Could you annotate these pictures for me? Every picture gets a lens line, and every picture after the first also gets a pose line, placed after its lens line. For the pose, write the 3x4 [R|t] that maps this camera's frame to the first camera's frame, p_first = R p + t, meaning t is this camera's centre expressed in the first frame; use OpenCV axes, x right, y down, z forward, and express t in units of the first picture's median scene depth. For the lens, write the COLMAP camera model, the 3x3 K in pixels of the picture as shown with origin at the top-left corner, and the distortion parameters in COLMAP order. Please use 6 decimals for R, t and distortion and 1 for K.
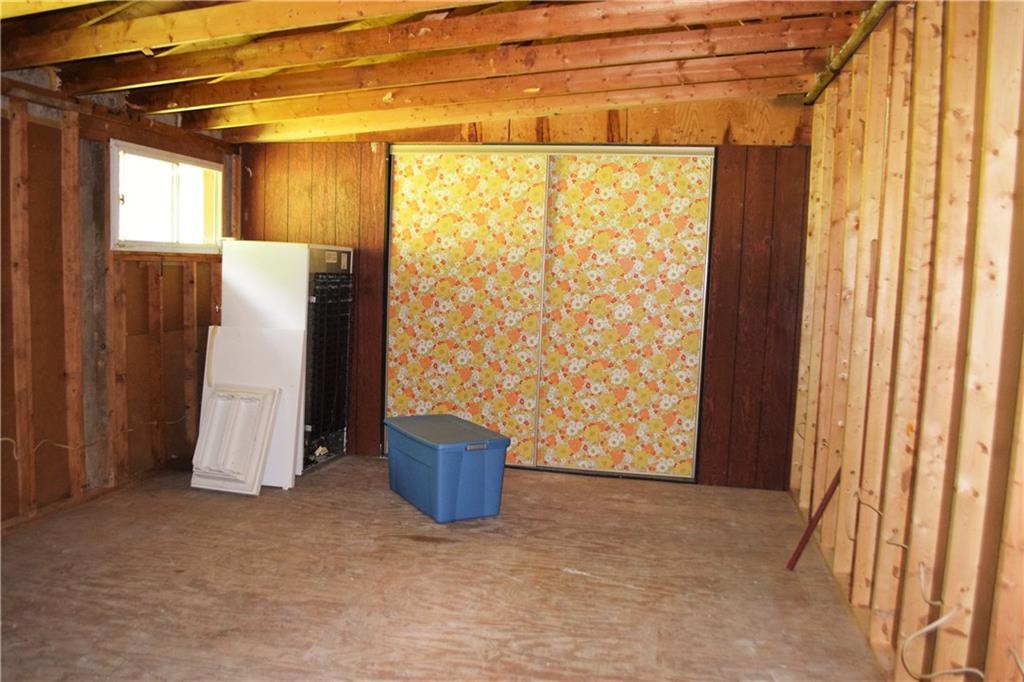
lens RADIAL K [[757.8, 0, 523.7], [0, 757.8, 343.2], [0, 0, 1]] dist [-0.138770, -0.001125]
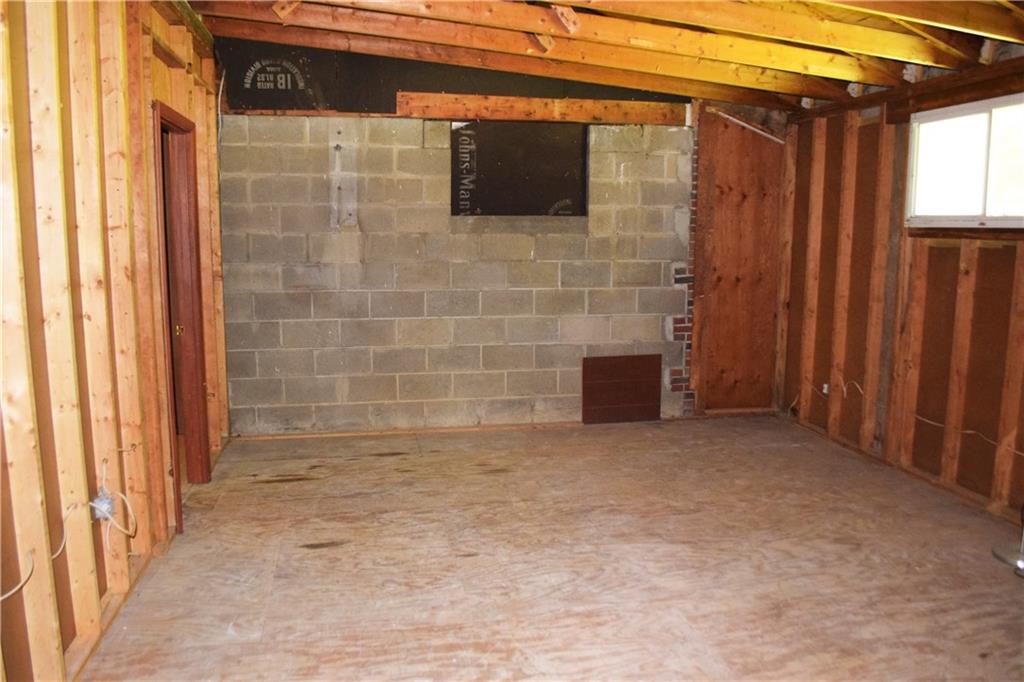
lens RADIAL K [[757.8, 0, 523.7], [0, 757.8, 343.2], [0, 0, 1]] dist [-0.138770, -0.001125]
pose [[-0.919565, 0.015709, -0.392623, 0.289533], [-0.076626, 0.972848, 0.218391, -0.145234], [0.385393, 0.230910, -0.893394, 1.658967]]
